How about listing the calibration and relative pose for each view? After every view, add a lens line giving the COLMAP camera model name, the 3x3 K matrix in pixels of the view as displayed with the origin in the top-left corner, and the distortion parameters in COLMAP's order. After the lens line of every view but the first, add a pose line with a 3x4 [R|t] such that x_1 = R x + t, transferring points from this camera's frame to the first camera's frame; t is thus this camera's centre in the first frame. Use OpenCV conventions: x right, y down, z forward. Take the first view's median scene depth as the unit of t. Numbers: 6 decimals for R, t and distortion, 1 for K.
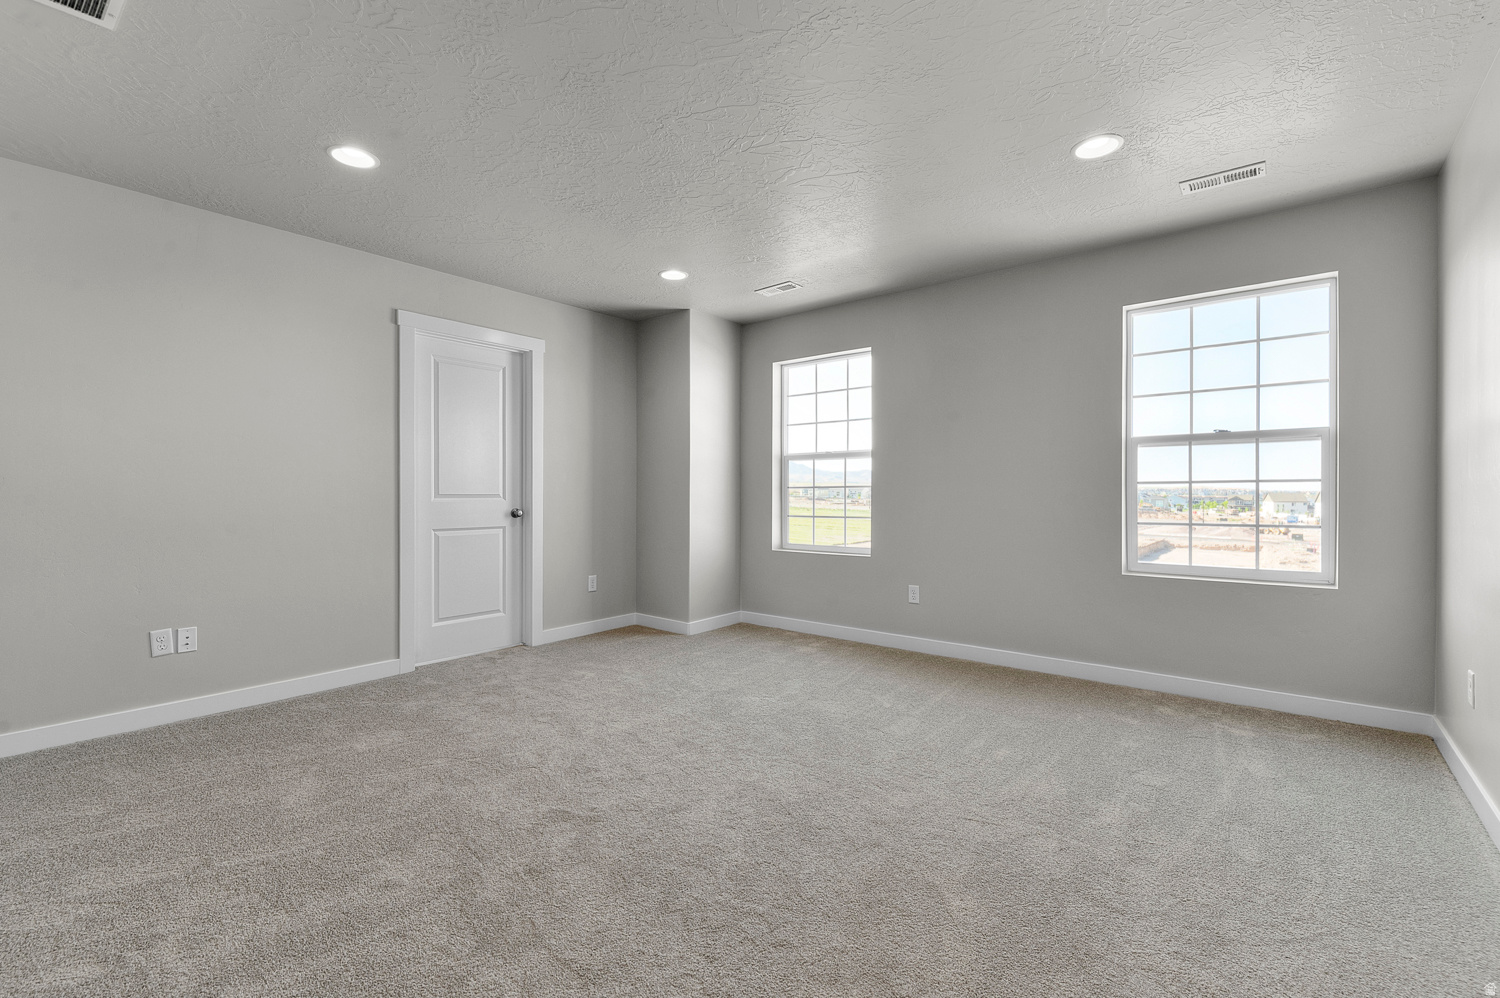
lens RADIAL K [[575.2, 0, 755.5], [0, 575.2, 491.8], [0, 0, 1]] dist [0.000611, 0.000138]
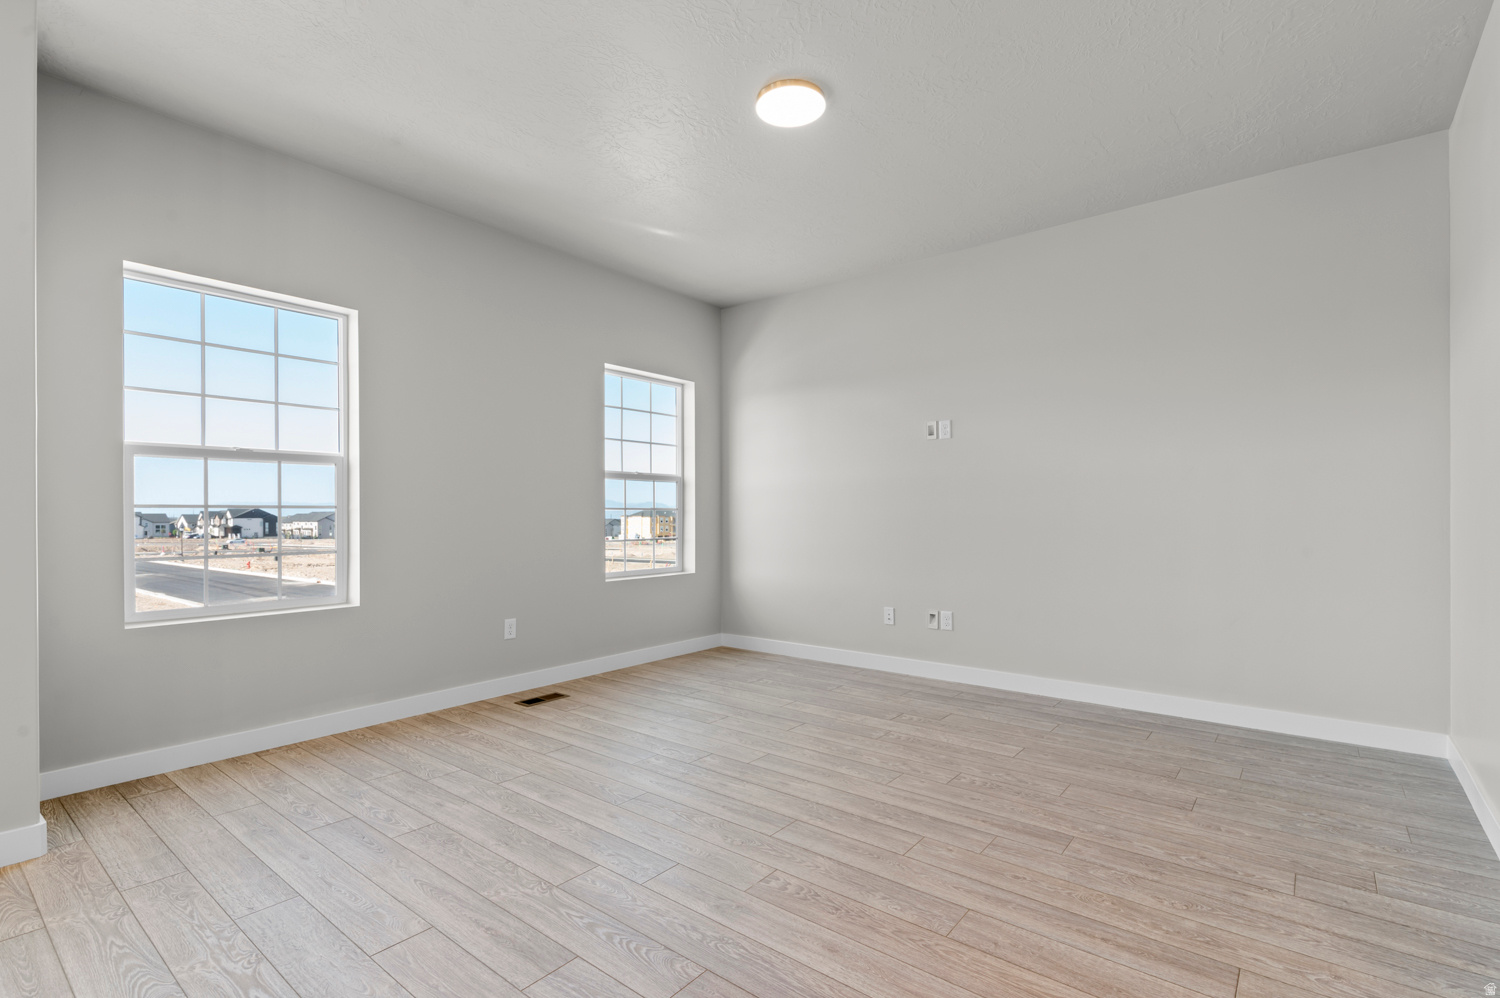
lens RADIAL K [[713.1, 0, 751.0], [0, 713.1, 510.0], [0, 0, 1]] dist [0.013248, 0.000271]
pose [[0.039242, 0.006403, 0.999209, -0.716583], [0.003270, 0.999973, -0.006536, 0.001302], [-0.999224, 0.003524, 0.039220, 0.509138]]
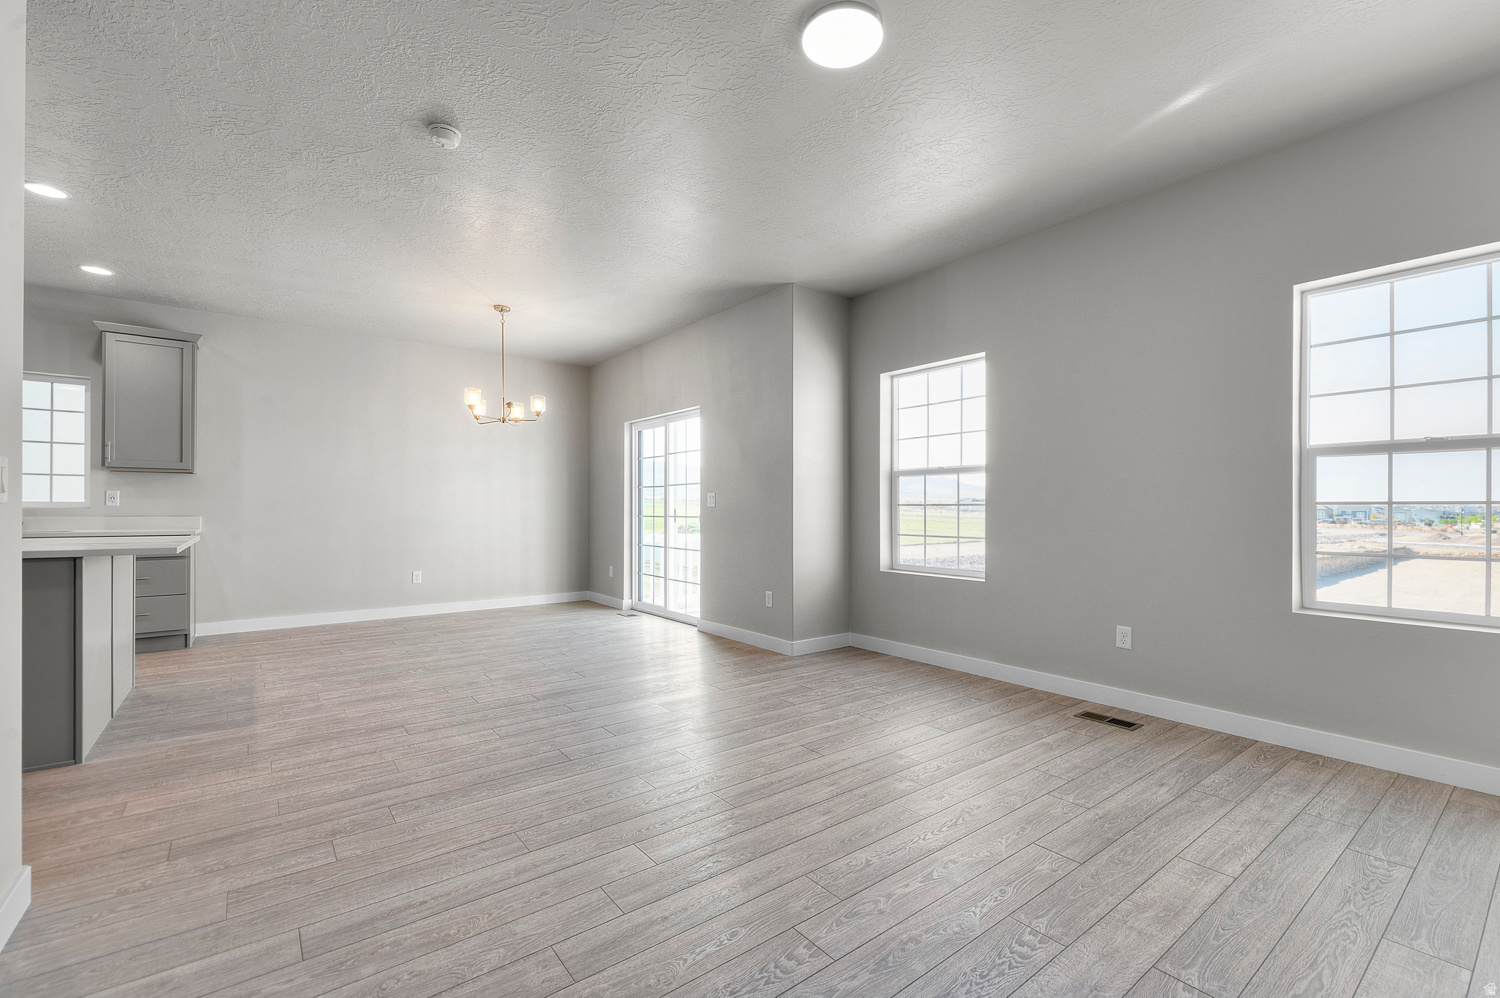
lens RADIAL K [[642.8, 0, 750.9], [0, 642.8, 500.7], [0, 0, 1]] dist [0.004572, -0.000514]
pose [[0.960972, 0.002375, -0.276636, 0.120279], [-0.006093, 0.999902, -0.012579, 0.000115], [0.276580, 0.013774, 0.960892, -0.086623]]
